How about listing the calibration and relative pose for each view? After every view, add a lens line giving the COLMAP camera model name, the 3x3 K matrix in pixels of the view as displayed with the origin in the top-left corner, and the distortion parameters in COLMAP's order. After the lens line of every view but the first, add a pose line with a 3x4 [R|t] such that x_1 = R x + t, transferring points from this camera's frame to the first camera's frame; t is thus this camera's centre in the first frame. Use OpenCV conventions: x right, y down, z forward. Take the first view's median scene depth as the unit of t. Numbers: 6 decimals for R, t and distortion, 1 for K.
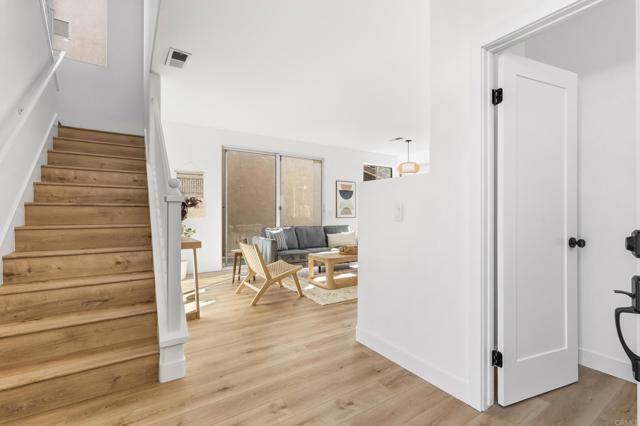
lens RADIAL K [[289.2, 0, 320.2], [0, 289.2, 213.8], [0, 0, 1]] dist [0.000312, 0.000055]
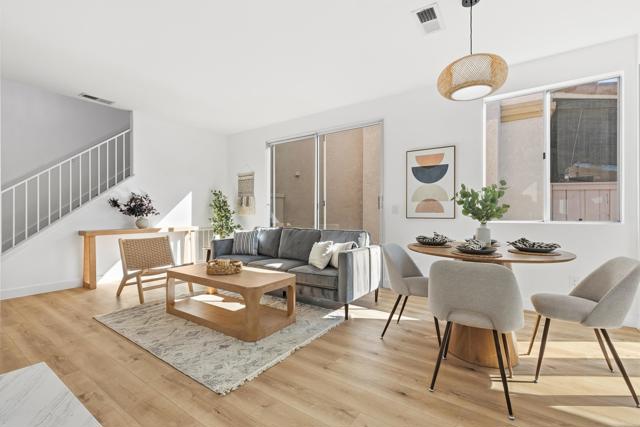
lens RADIAL K [[289.2, 0, 320.6], [0, 289.2, 214.0], [0, 0, 1]] dist [0.000312, 0.000055]
pose [[0.366623, 0.003264, -0.930364, 0.507311], [-0.000520, 0.999994, 0.003303, 0.003947], [0.930369, -0.000727, 0.366623, 0.638076]]
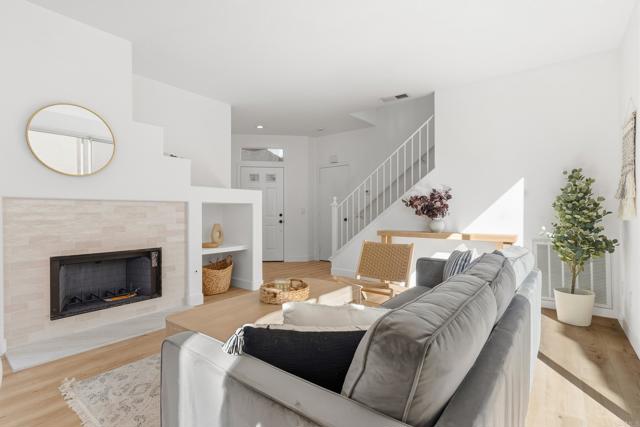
lens RADIAL K [[308.5, 0, 321.1], [0, 308.5, 210.3], [0, 0, 1]] dist [0.000437, 0.000164]
pose [[-0.949291, -0.002409, -0.314390, 0.141367], [-0.000502, 0.999981, -0.006145, 0.002842], [0.314399, -0.005675, -0.949274, 0.960926]]
